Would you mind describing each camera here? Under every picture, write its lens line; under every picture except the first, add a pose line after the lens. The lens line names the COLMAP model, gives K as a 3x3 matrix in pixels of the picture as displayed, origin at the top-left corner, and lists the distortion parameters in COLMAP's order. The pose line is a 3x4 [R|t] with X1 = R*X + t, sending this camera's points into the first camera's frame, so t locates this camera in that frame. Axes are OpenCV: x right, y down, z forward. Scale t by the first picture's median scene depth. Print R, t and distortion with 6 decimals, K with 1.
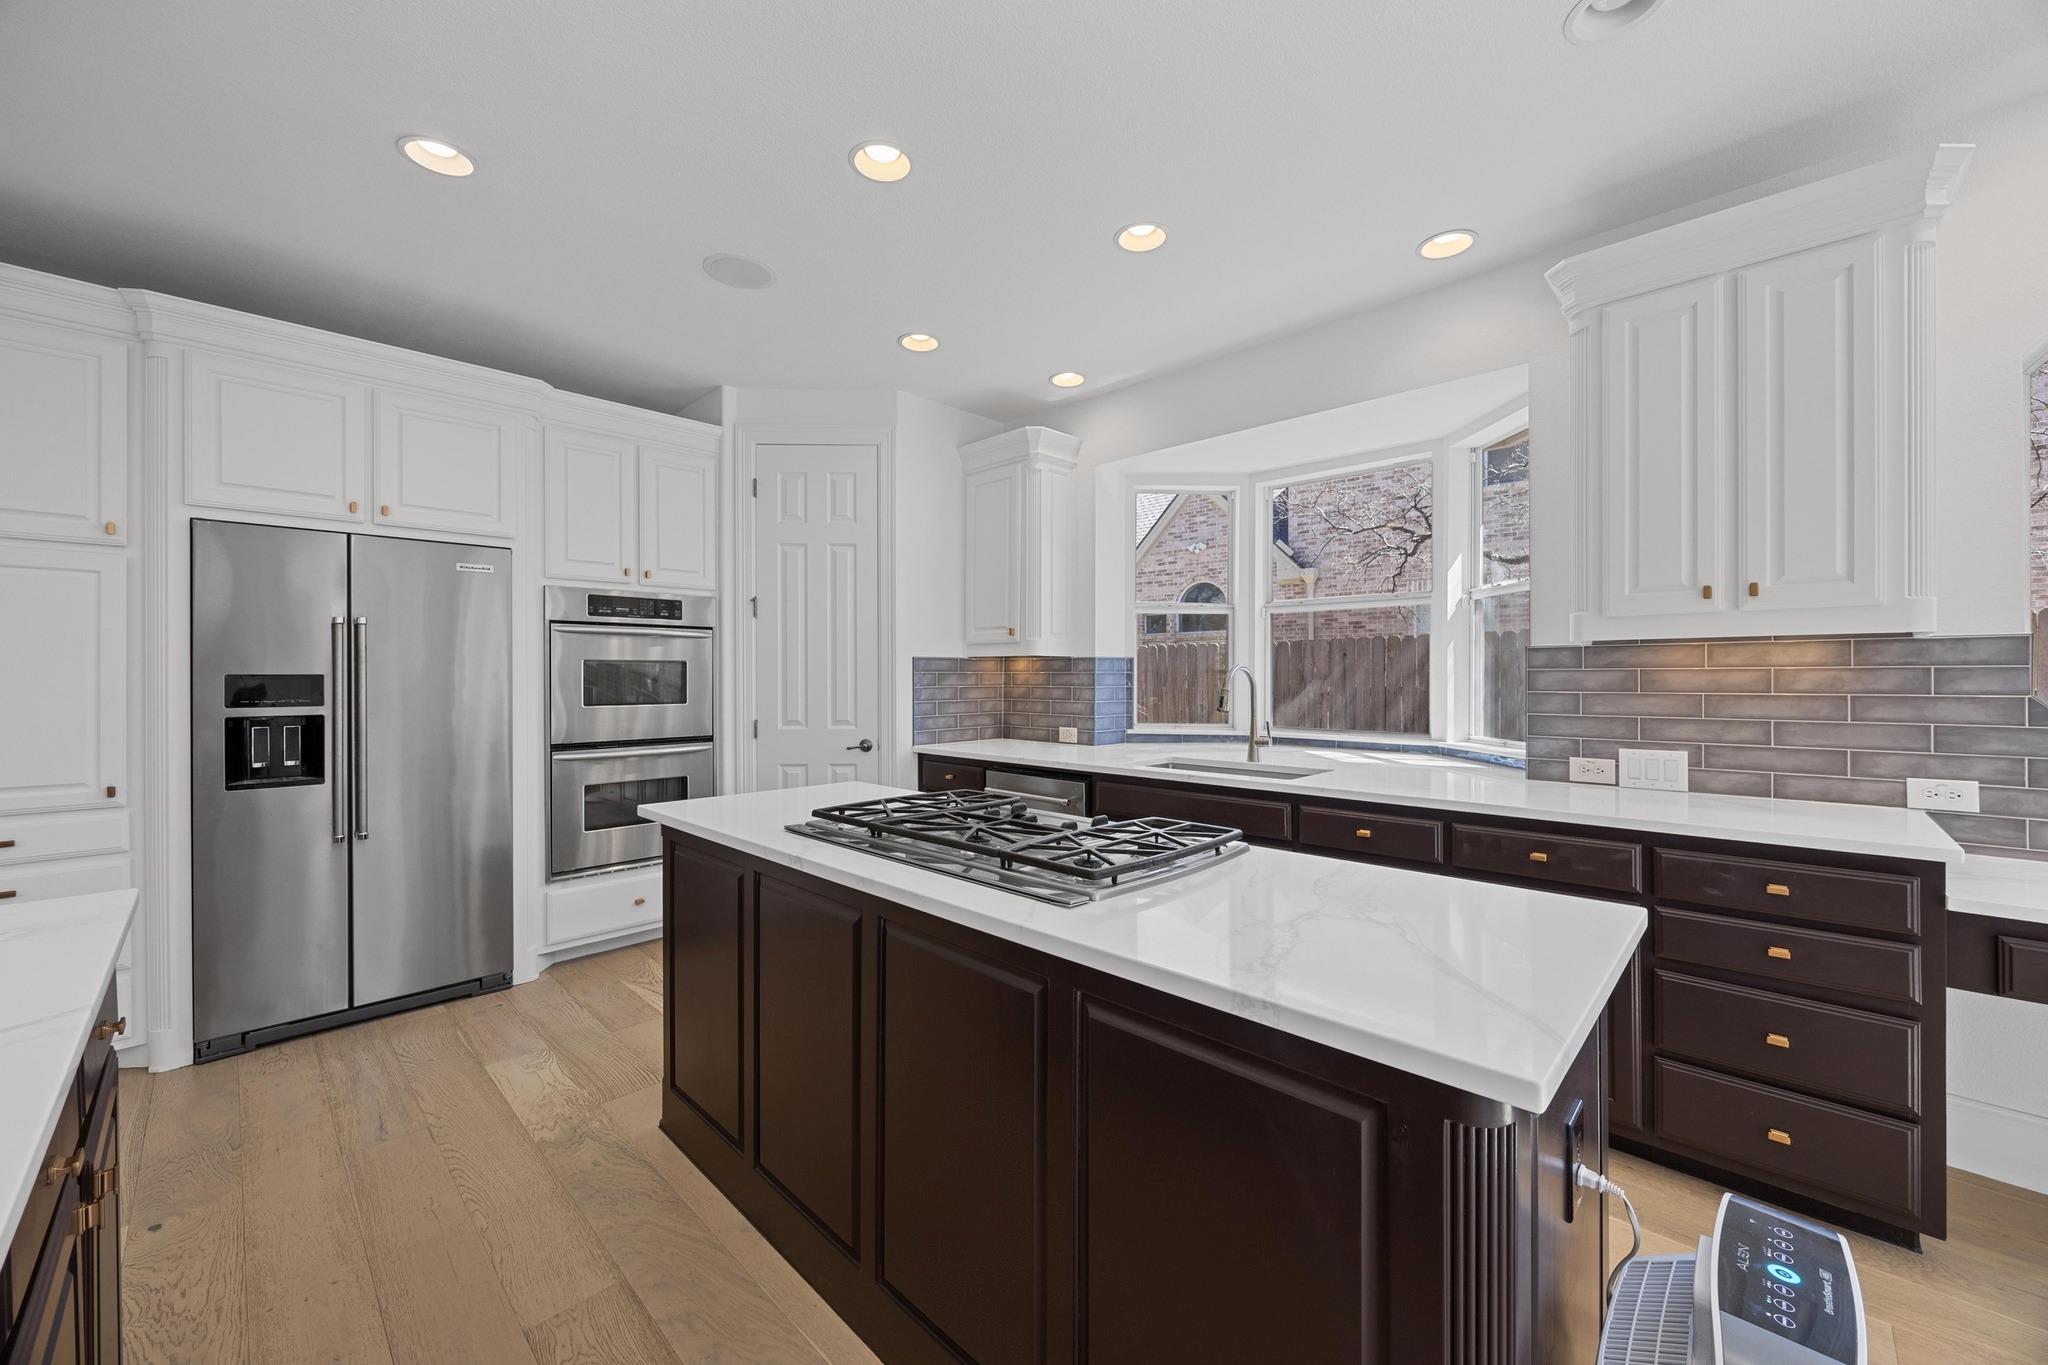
lens RADIAL K [[779.2, 0, 1023.0], [0, 779.2, 678.1], [0, 0, 1]] dist [-0.003485, 0.000315]
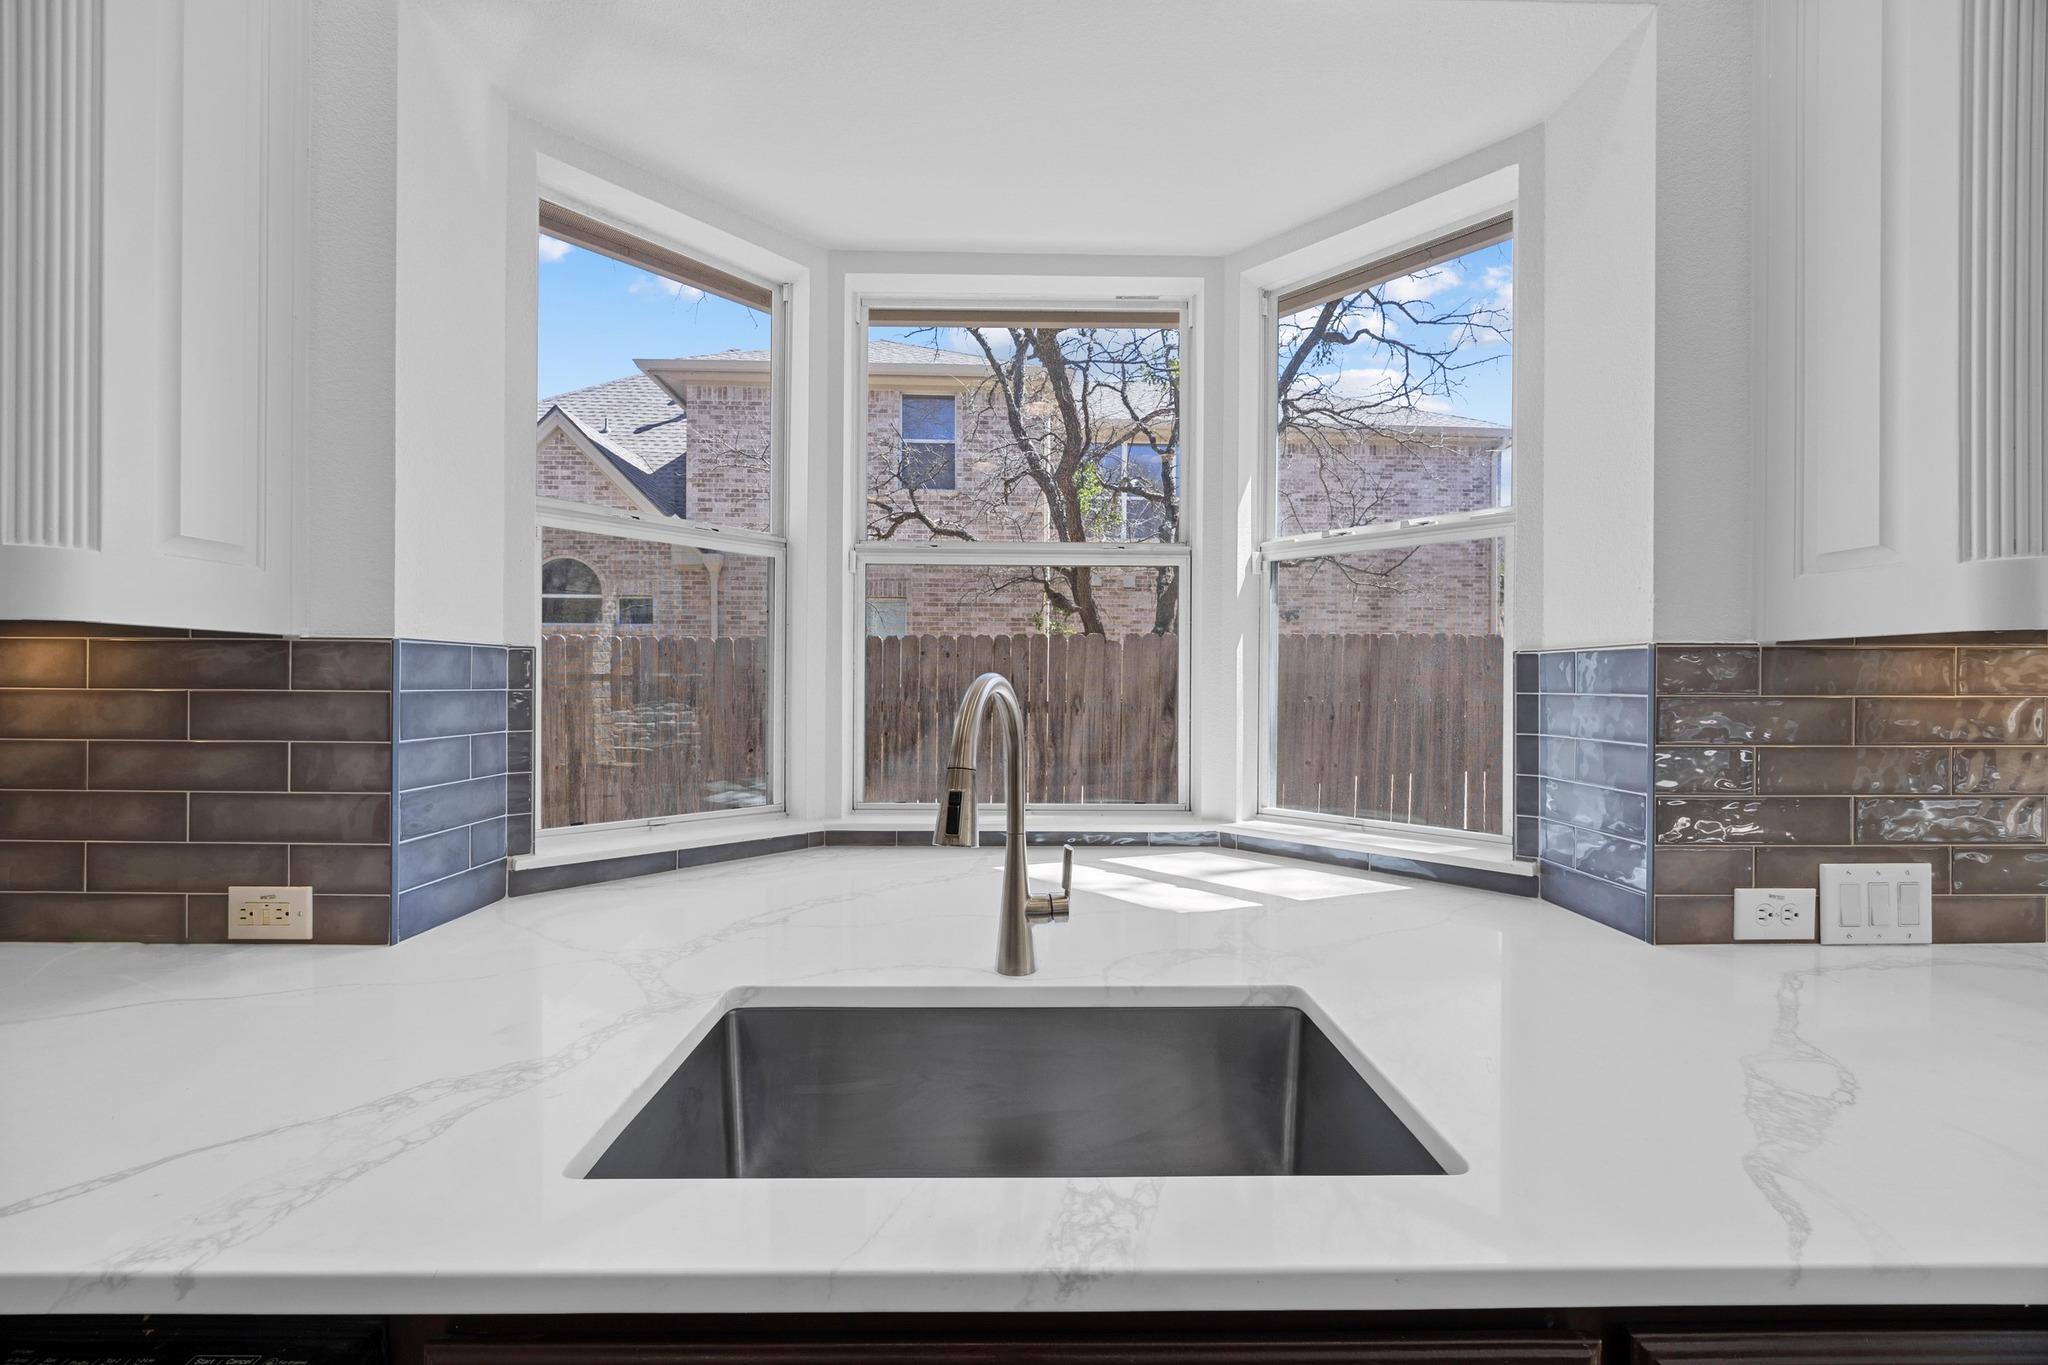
lens RADIAL K [[779.2, 0, 1021.3], [0, 779.2, 685.3], [0, 0, 1]] dist [-0.003485, 0.000315]
pose [[0.709252, 0.001115, 0.704954, 0.065317], [-0.003201, 0.999994, 0.001638, -0.013295], [-0.704948, -0.003418, 0.709251, 0.764973]]
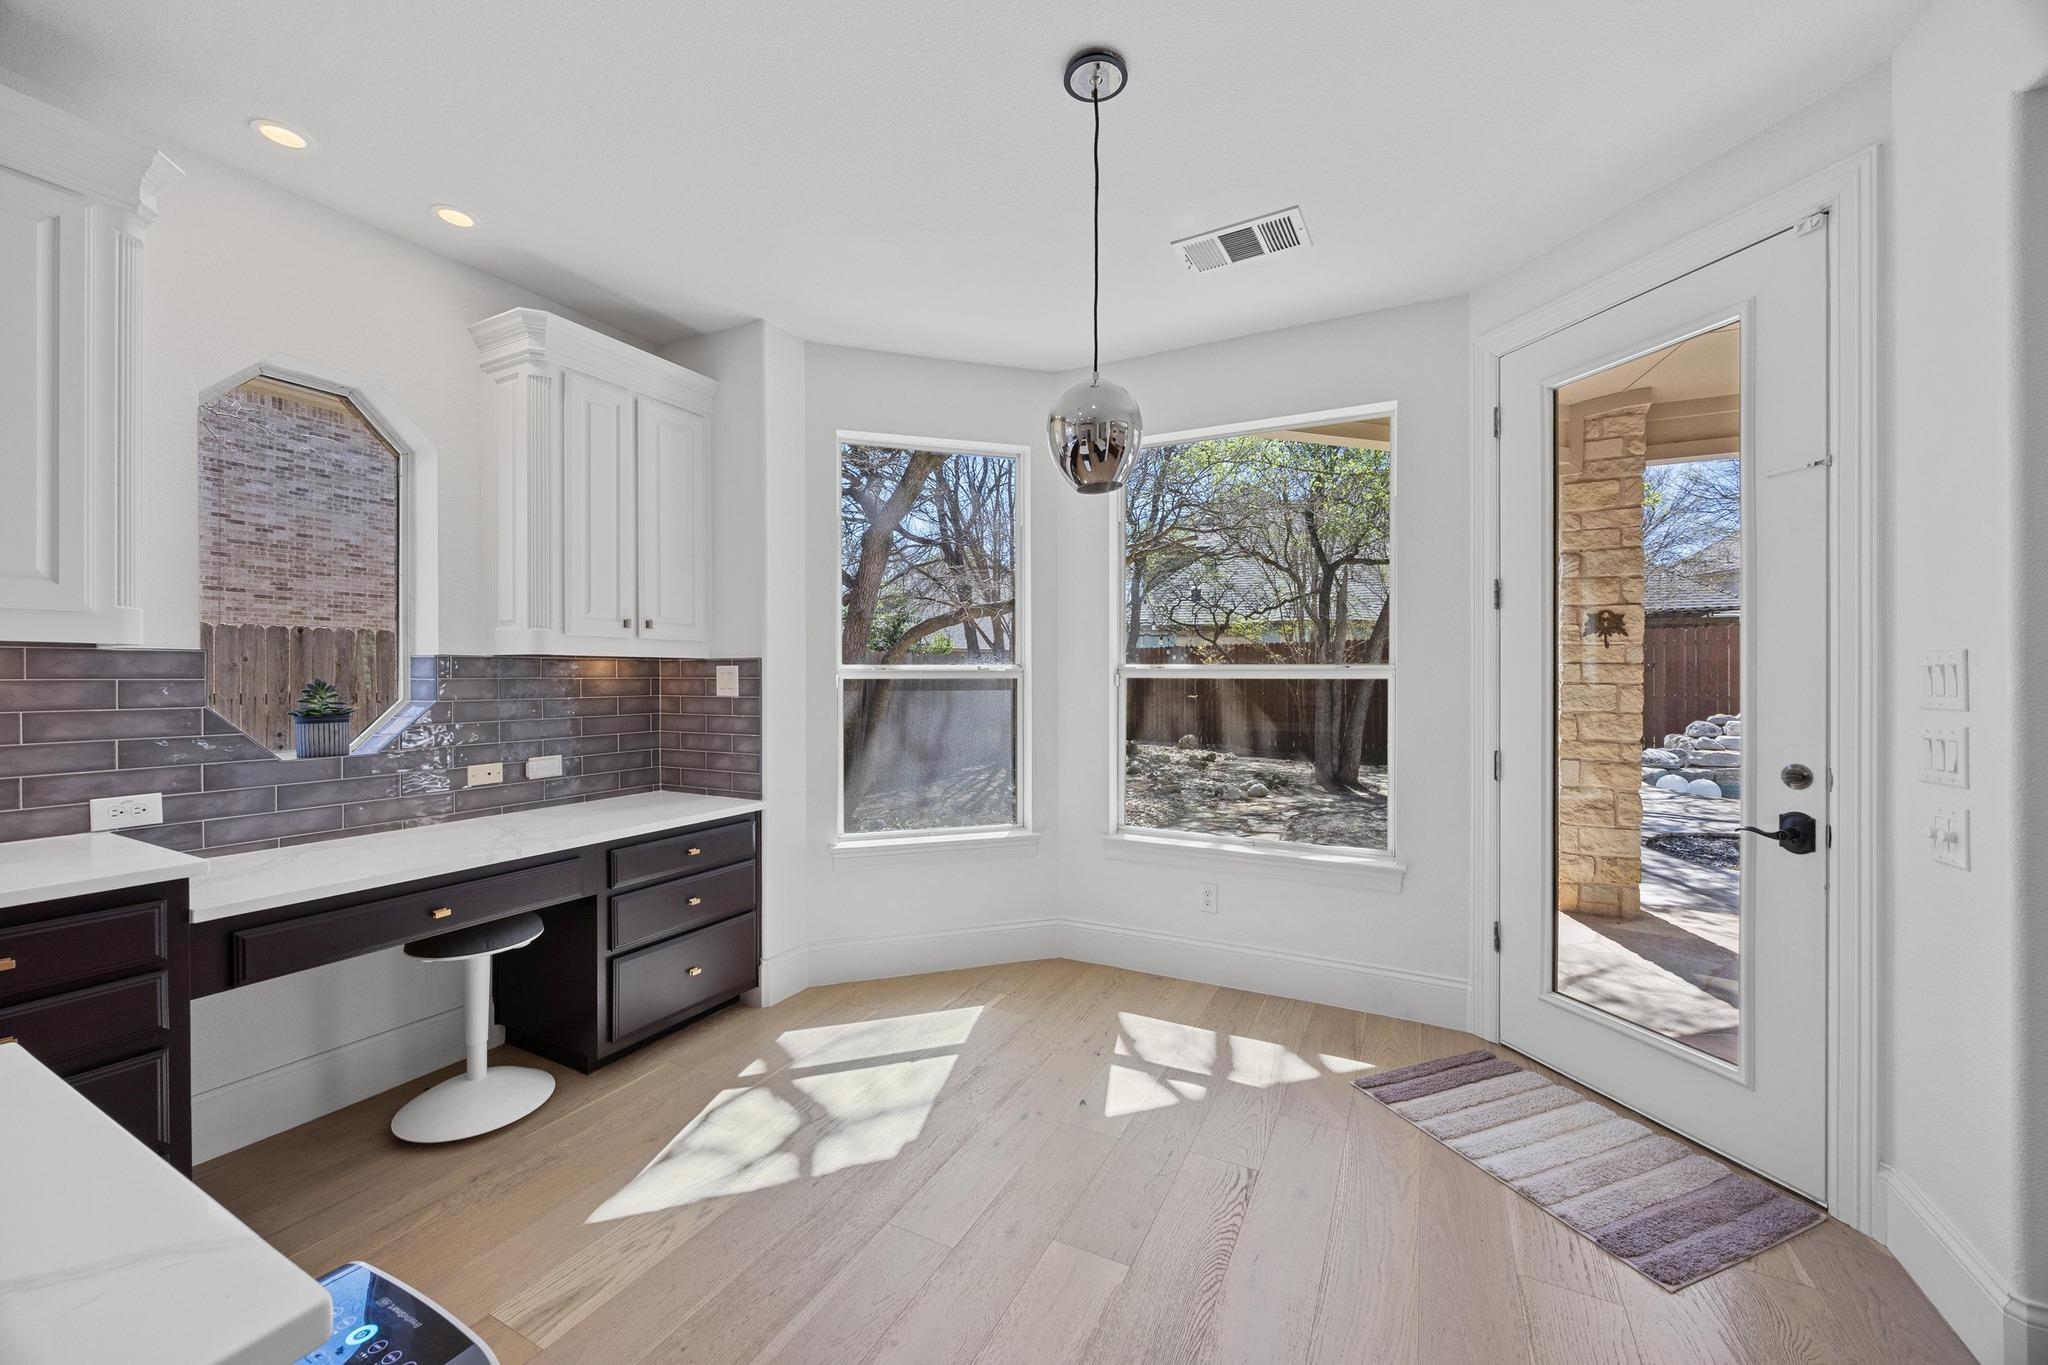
lens RADIAL K [[779.2, 0, 1018.4], [0, 779.2, 680.9], [0, 0, 1]] dist [-0.003485, 0.000315]
pose [[-0.285054, -0.002960, 0.958507, -0.039944], [0.001542, 0.999993, 0.003547, -0.009294], [-0.958510, 0.002490, -0.285047, 0.127051]]
